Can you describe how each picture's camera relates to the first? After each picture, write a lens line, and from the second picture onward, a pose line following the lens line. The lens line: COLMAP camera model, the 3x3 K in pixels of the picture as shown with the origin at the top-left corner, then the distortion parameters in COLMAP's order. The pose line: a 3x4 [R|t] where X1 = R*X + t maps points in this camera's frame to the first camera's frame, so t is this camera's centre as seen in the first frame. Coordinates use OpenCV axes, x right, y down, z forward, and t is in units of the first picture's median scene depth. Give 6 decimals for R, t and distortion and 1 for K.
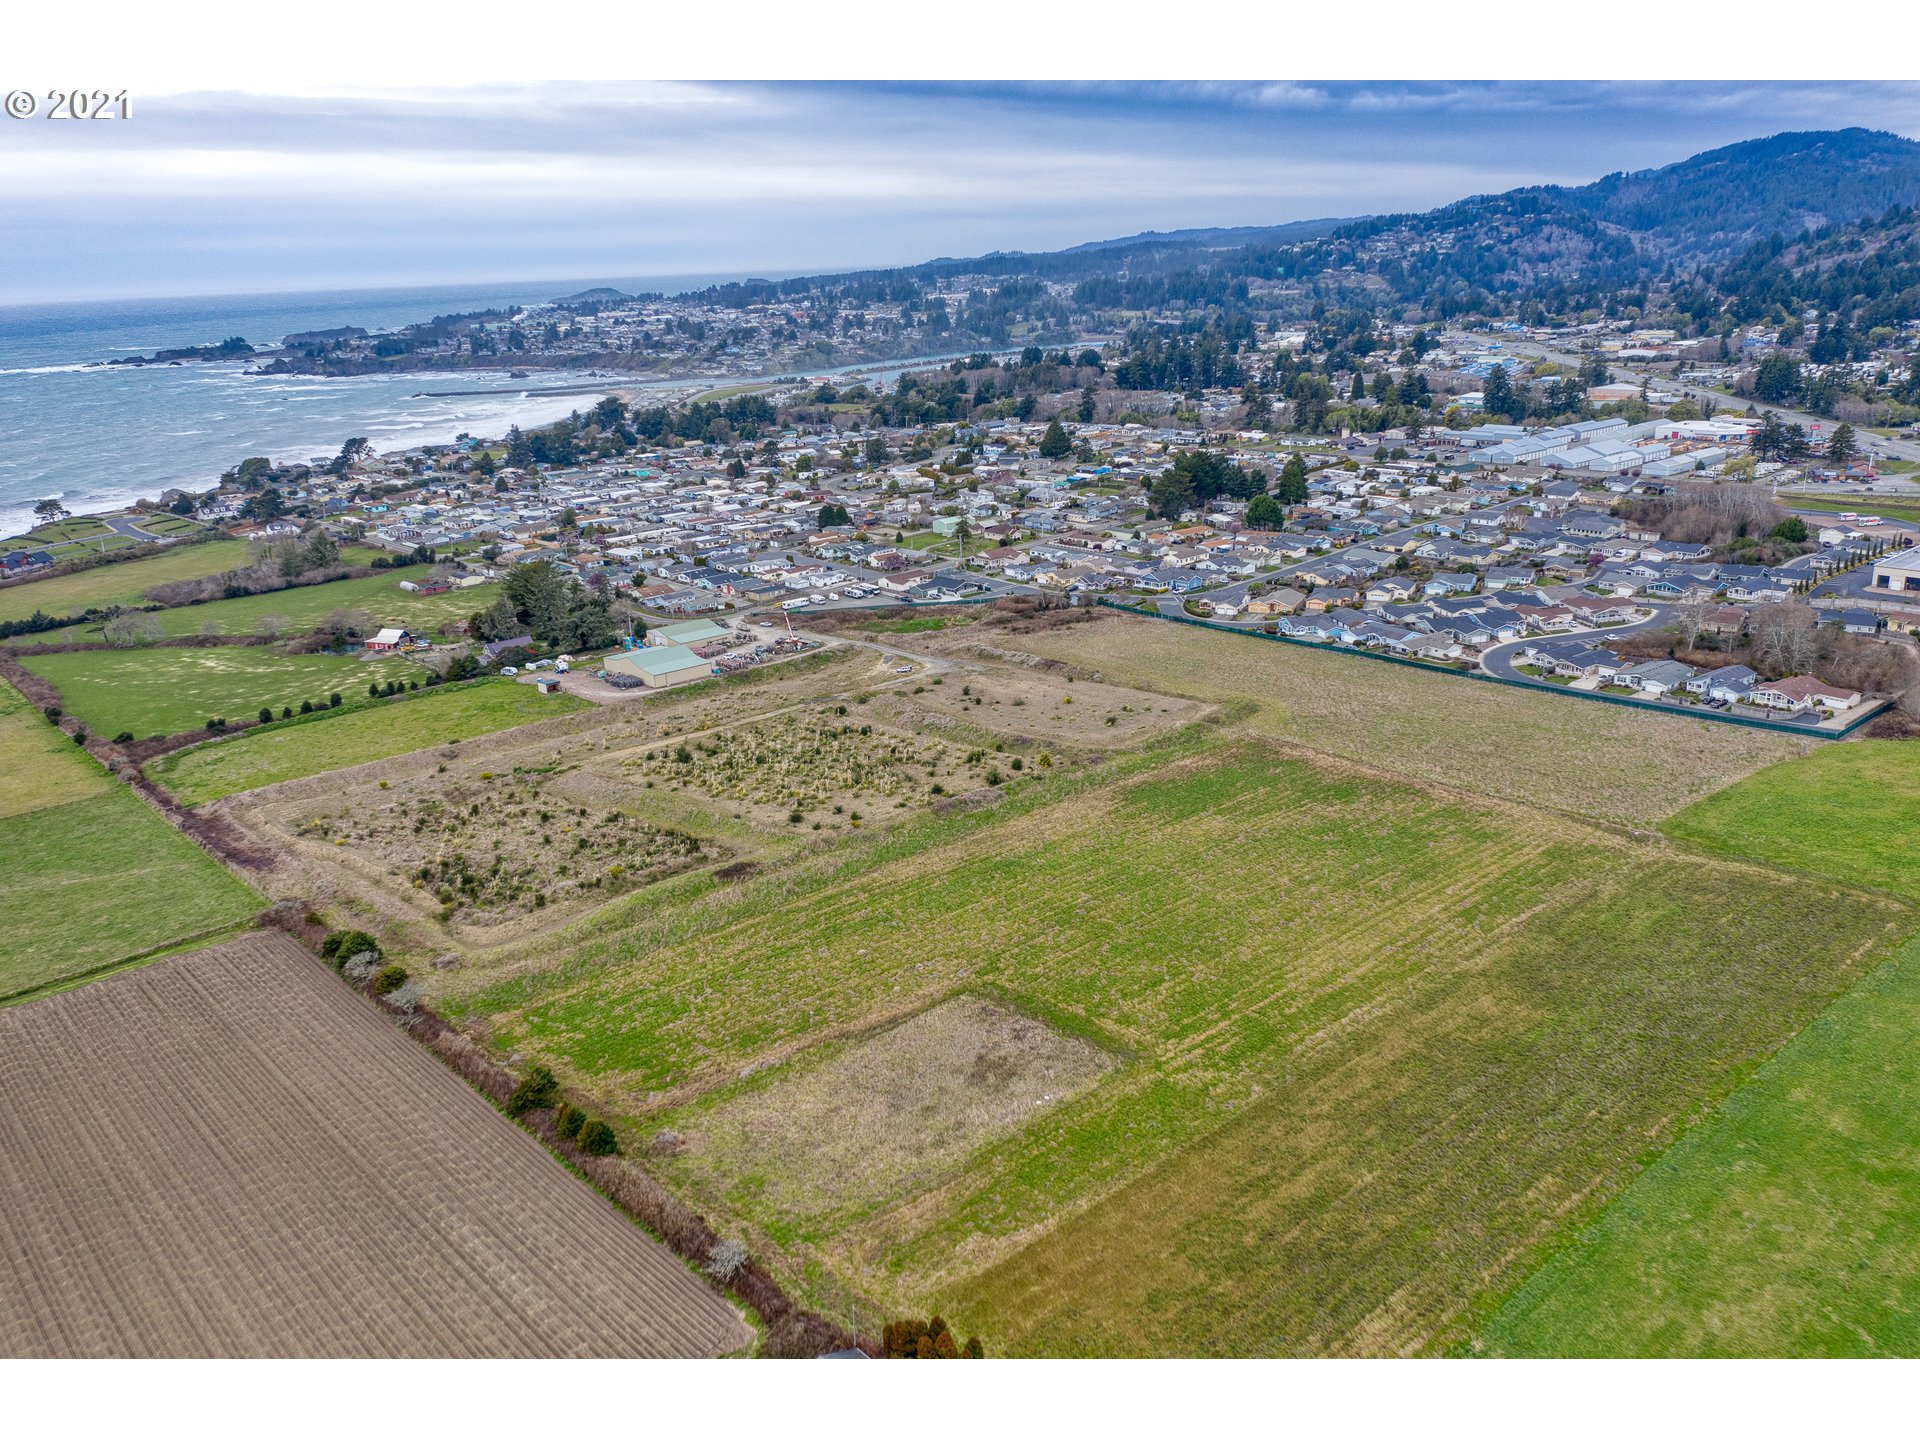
lens RADIAL K [[1520.1, 0, 960.0], [0, 1520.1, 720.0], [0, 0, 1]] dist [-0.016880, 0.000156]
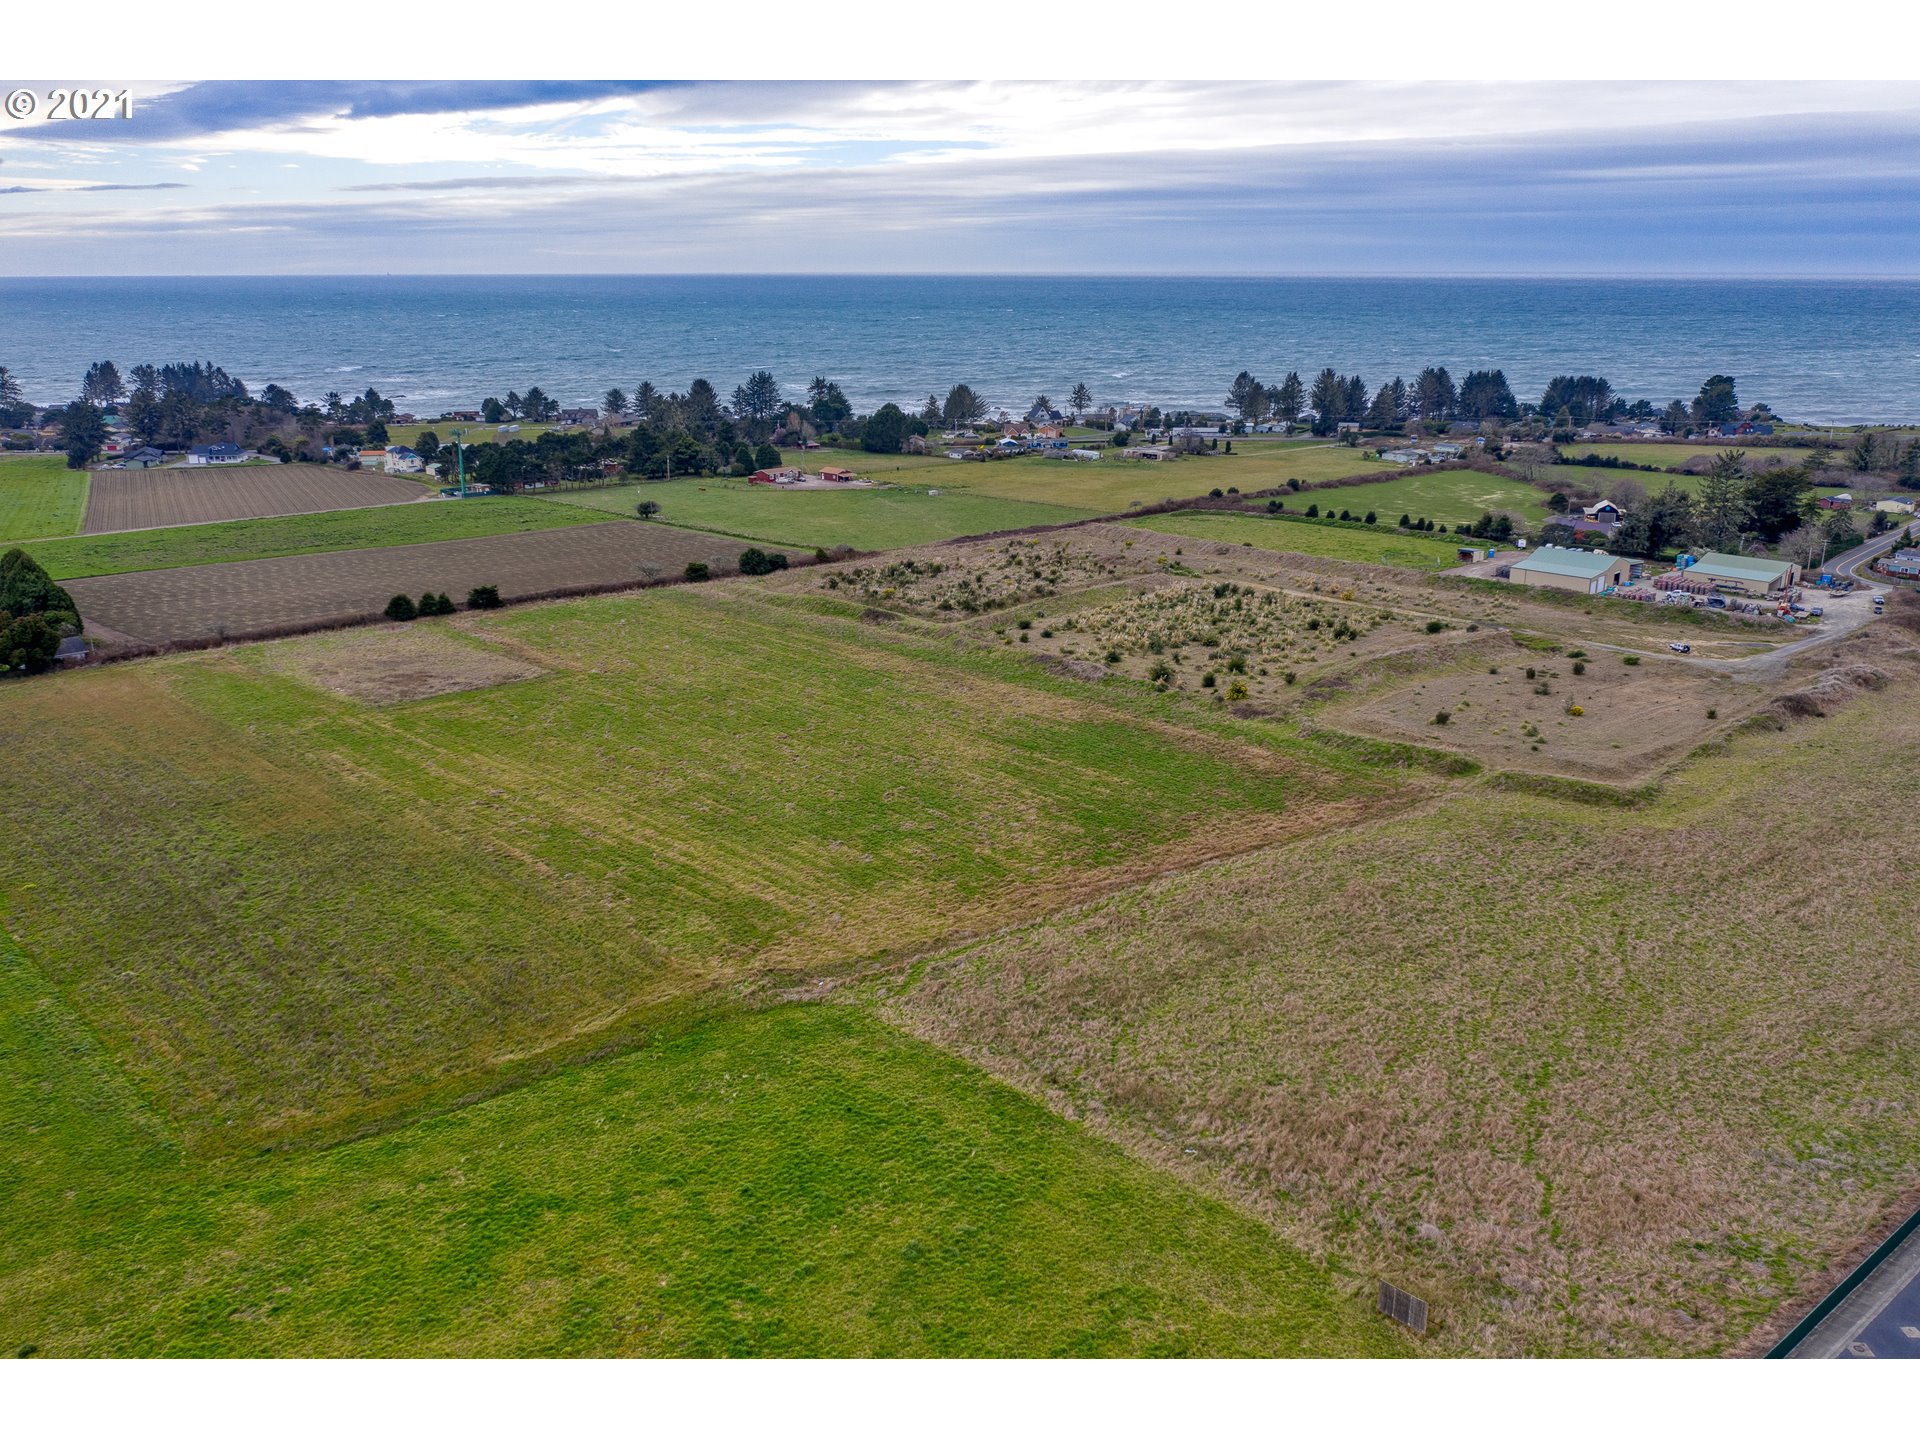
lens RADIAL K [[1510.1, 0, 956.2], [0, 1510.1, 716.8], [0, 0, 1]] dist [-0.019511, 0.004374]
pose [[0.047836, 0.317237, -0.947139, 0.569767], [-0.292728, 0.911043, 0.290362, -0.102082], [0.954999, 0.263364, 0.136445, 0.614369]]
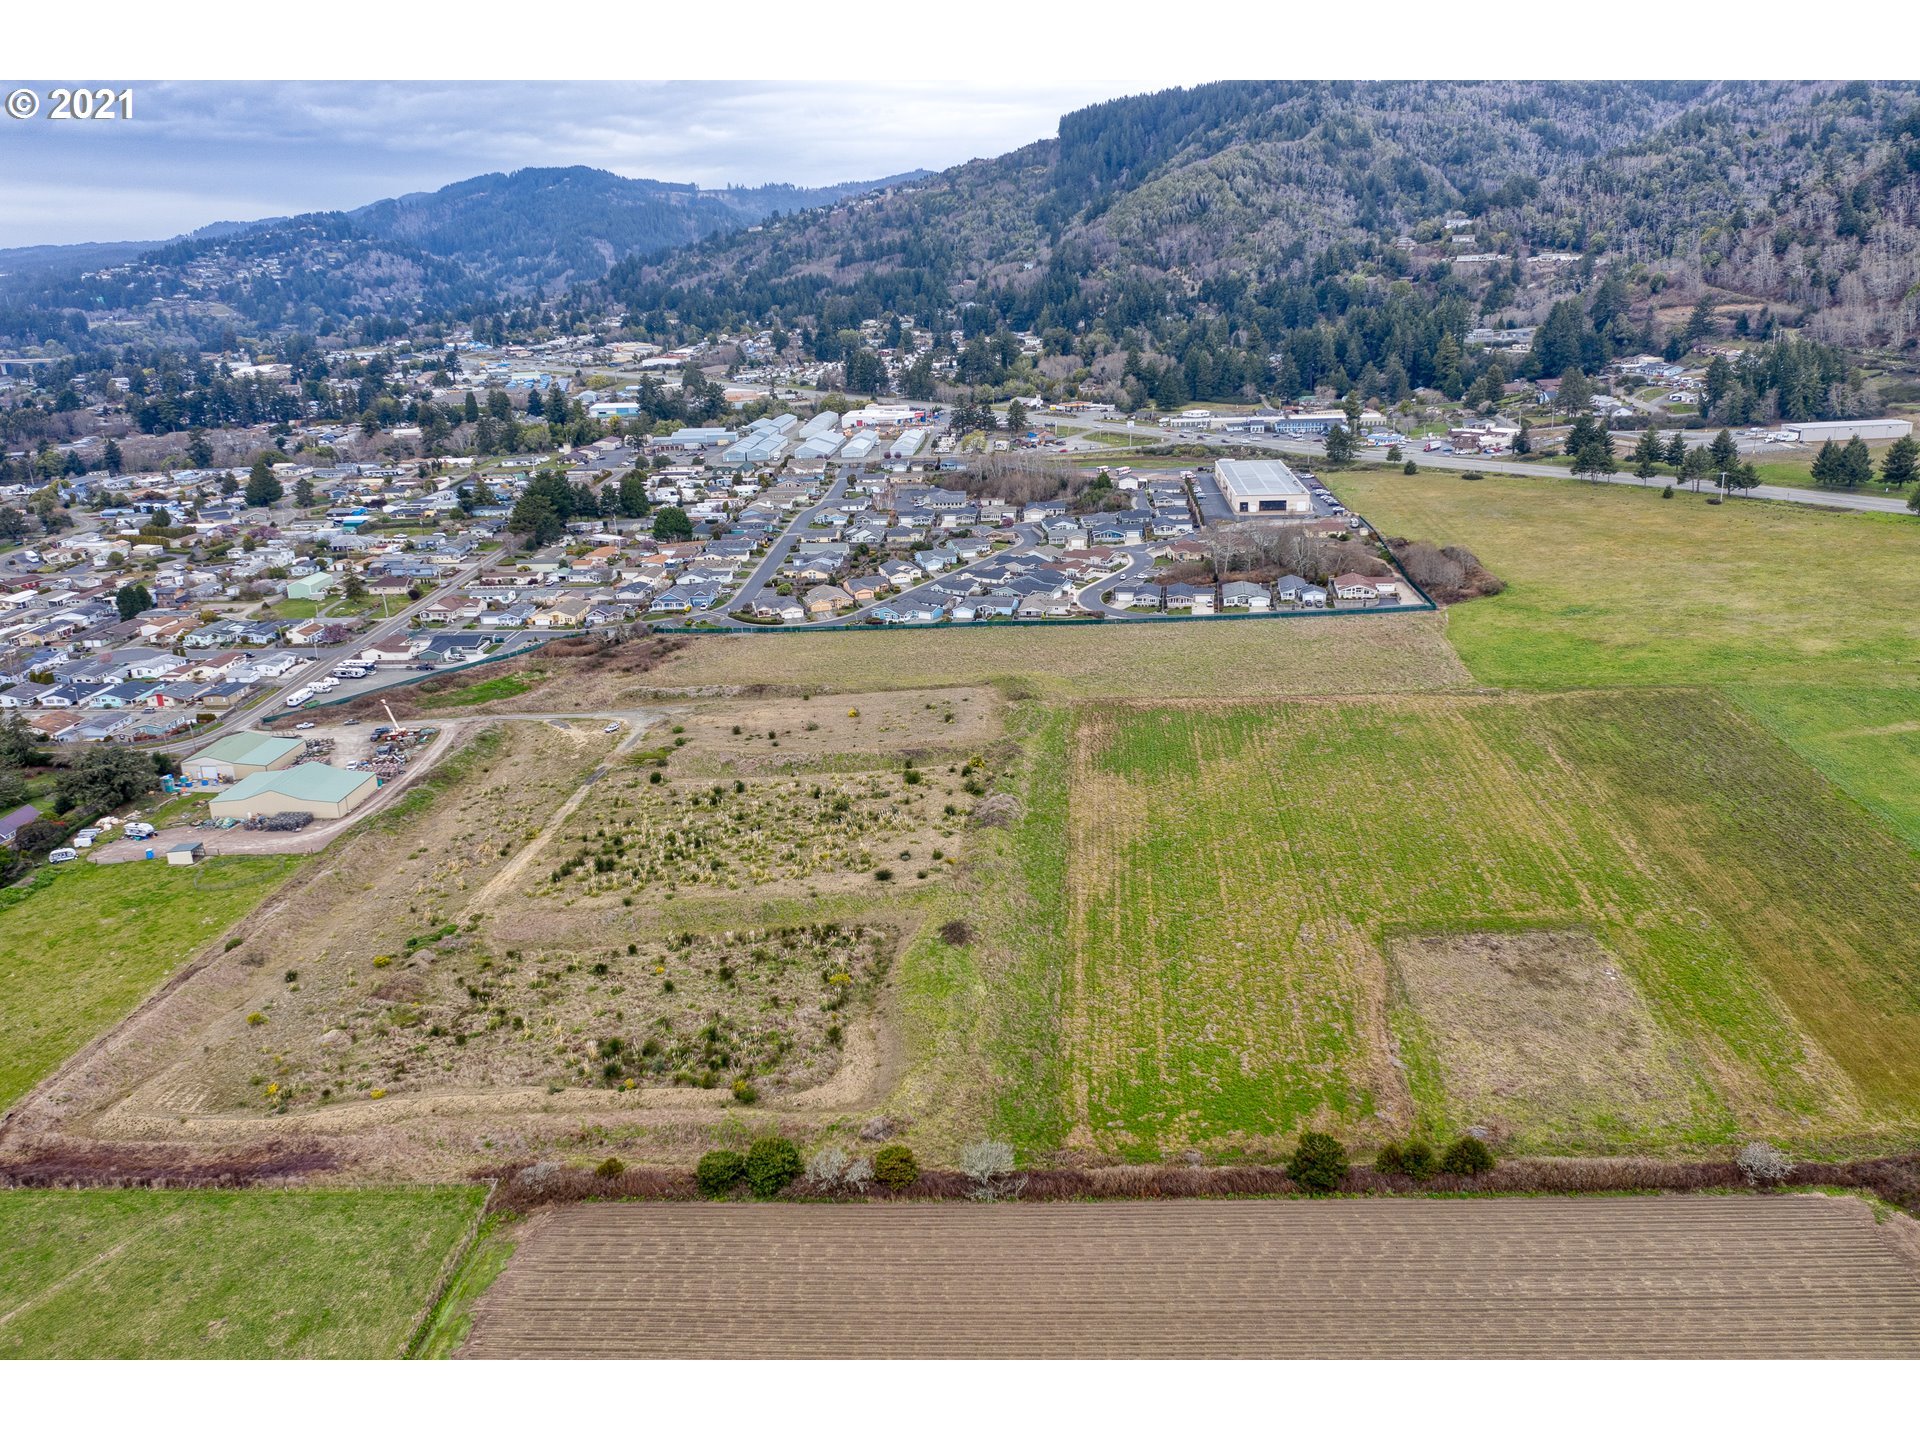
lens RADIAL K [[1517.3, 0, 960.0], [0, 1517.3, 720.0], [0, 0, 1]] dist [-0.018623, 0.010504]
pose [[0.709232, -0.201614, 0.675531, -0.474526], [0.213425, 0.974672, 0.066820, -0.052589], [-0.671893, 0.096784, 0.734298, 0.229547]]
